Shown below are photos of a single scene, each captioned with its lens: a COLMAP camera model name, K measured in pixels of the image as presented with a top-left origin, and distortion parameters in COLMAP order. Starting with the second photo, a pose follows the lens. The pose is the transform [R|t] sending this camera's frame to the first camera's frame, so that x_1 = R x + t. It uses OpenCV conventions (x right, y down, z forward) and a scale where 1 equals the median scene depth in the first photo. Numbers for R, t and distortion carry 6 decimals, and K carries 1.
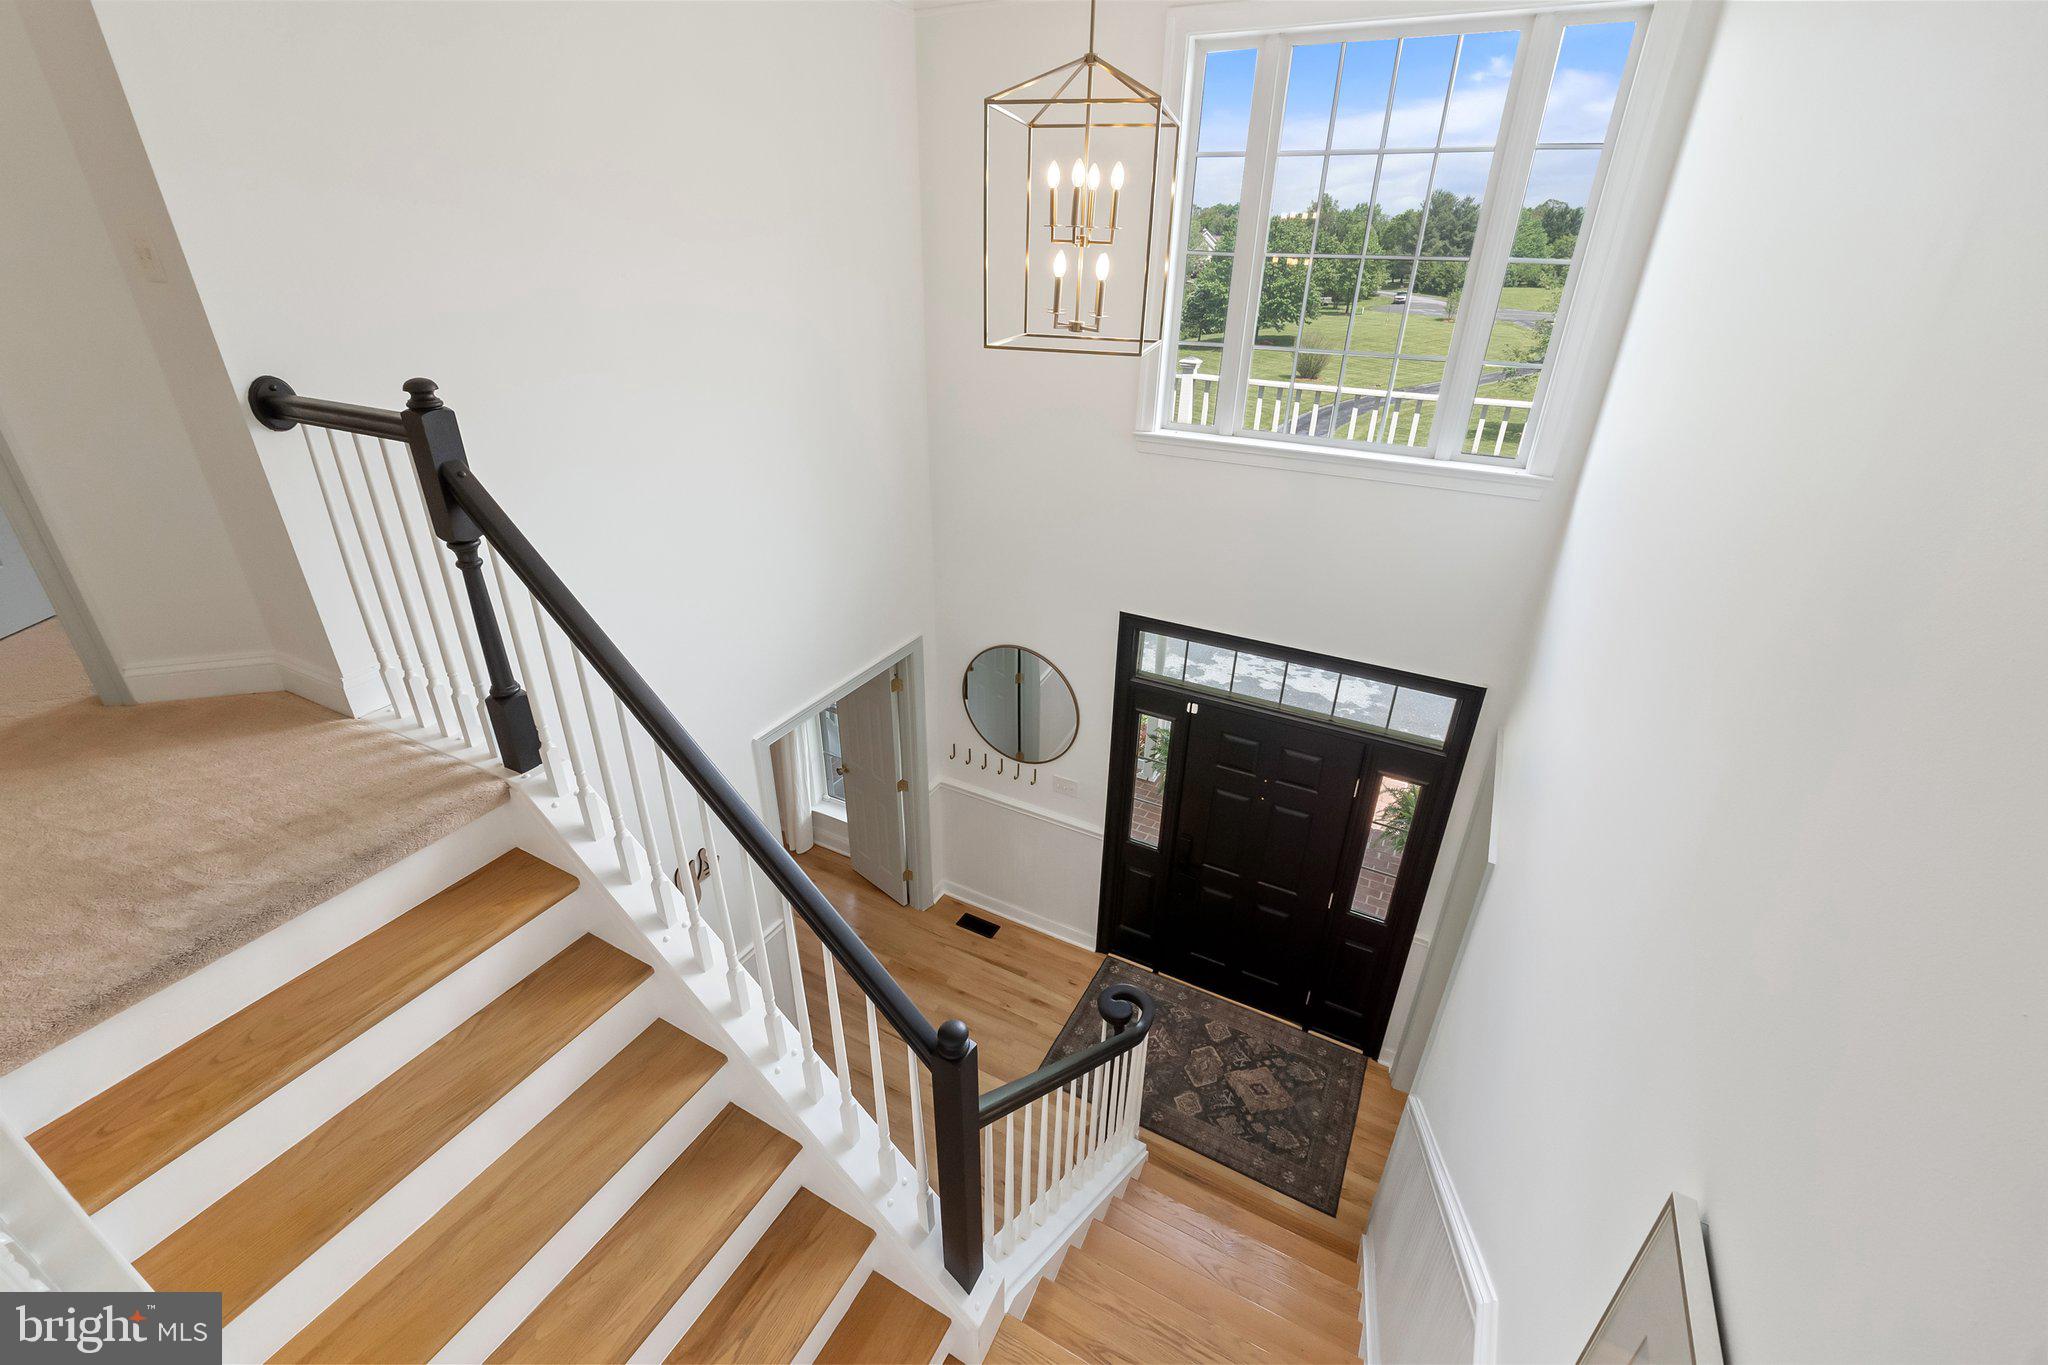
lens RADIAL K [[880.0, 0, 1014.4], [0, 880.0, 691.3], [0, 0, 1]] dist [-0.004990, 0.000083]
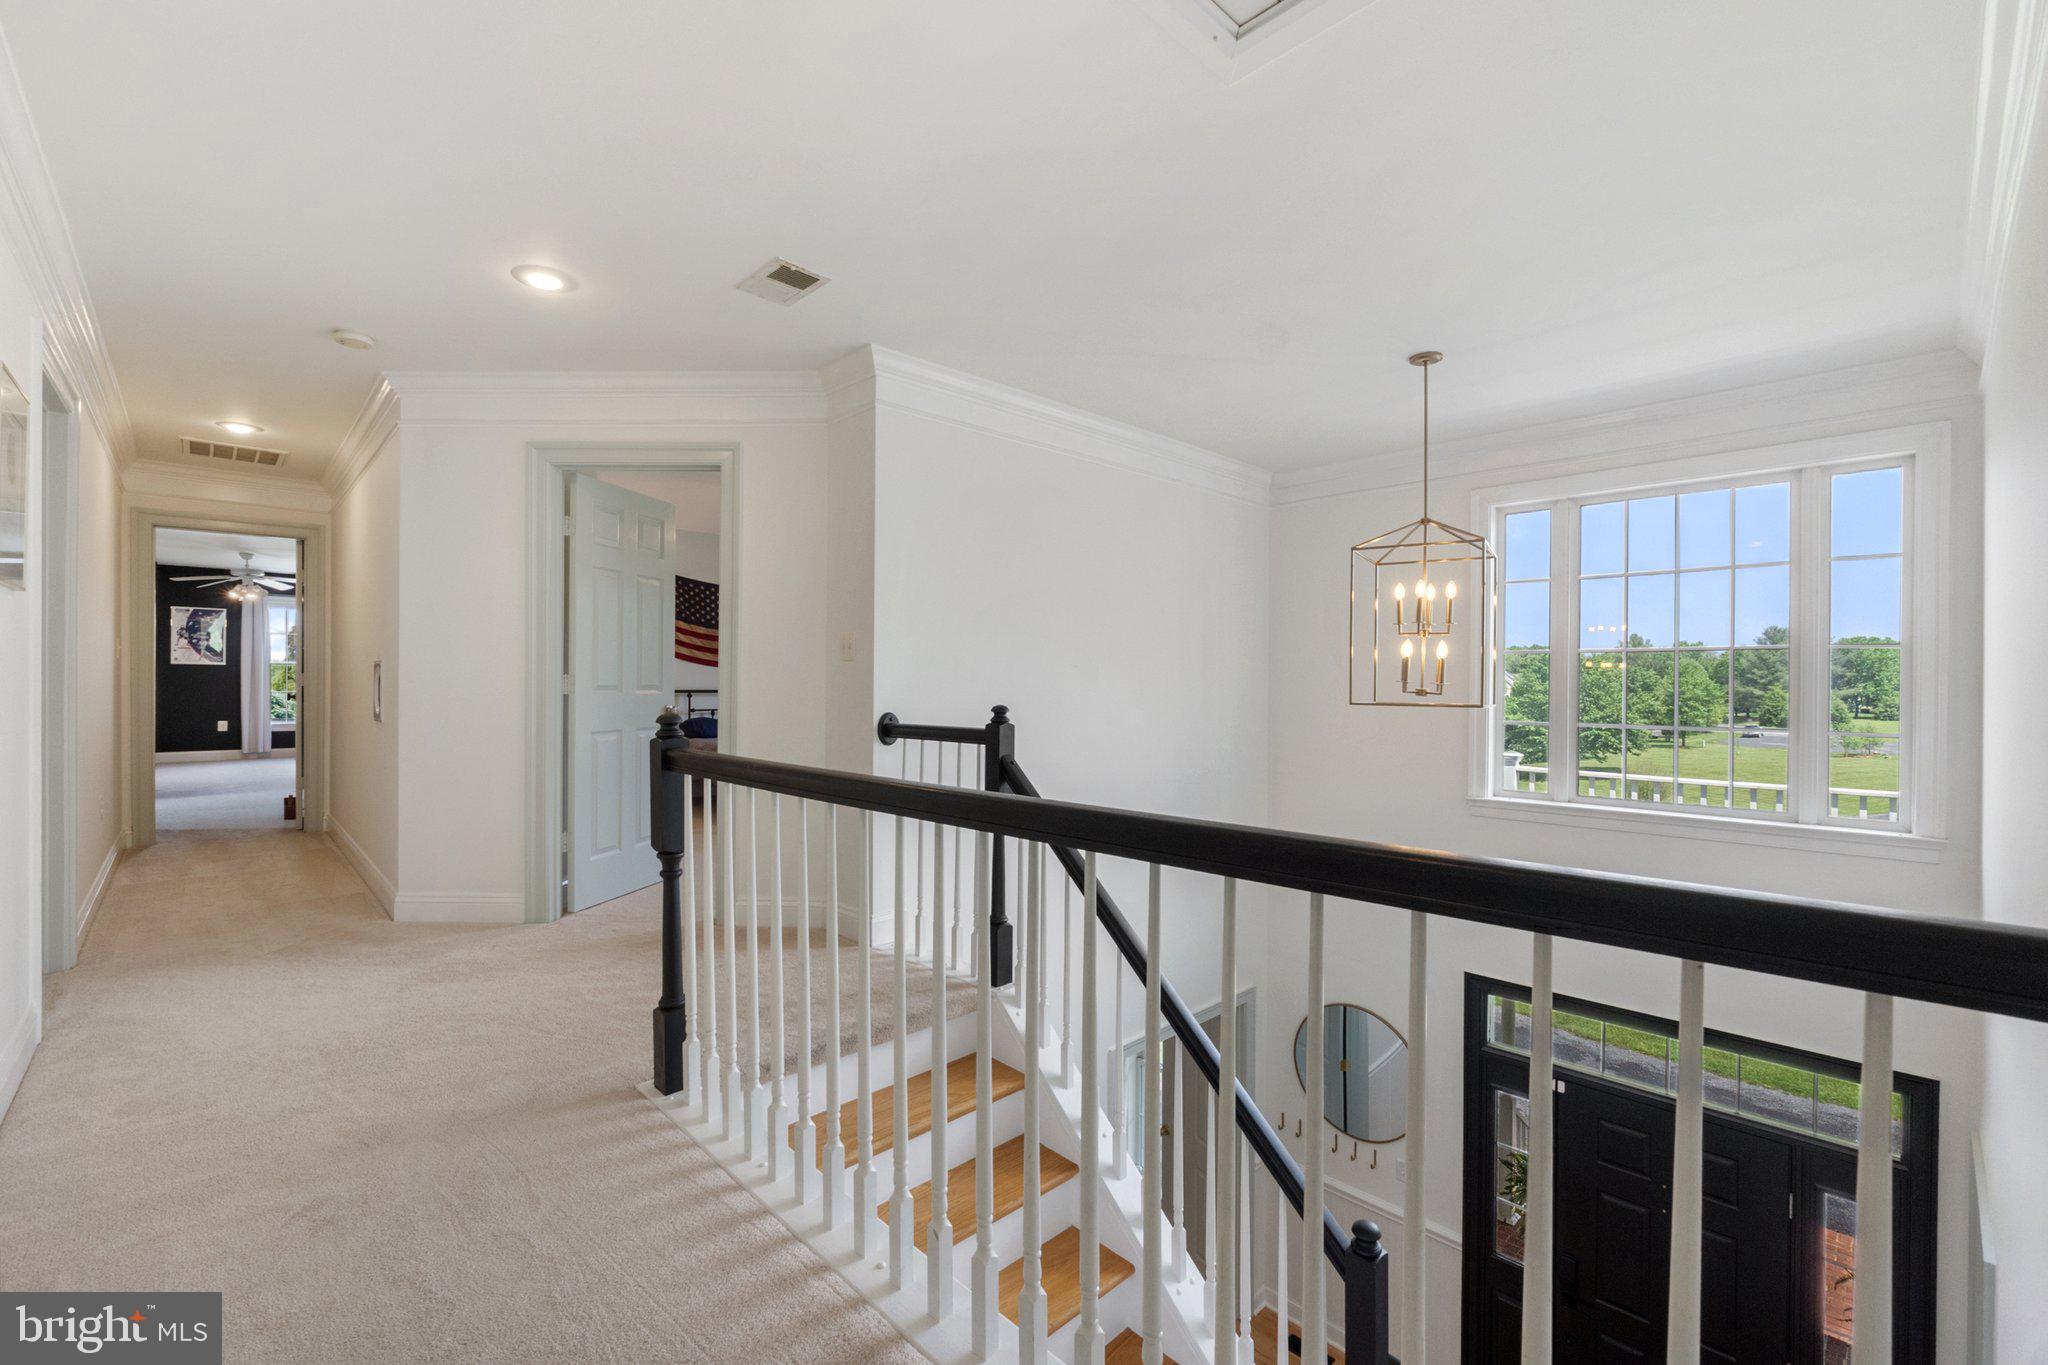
lens RADIAL K [[880.0, 0, 1014.4], [0, 880.0, 691.3], [0, 0, 1]] dist [-0.004990, 0.000083]
pose [[0.950513, -0.010017, -0.310524, -0.100422], [-0.129980, 0.894985, -0.426740, 0.217548], [0.282190, 0.445983, 0.849393, -0.272222]]
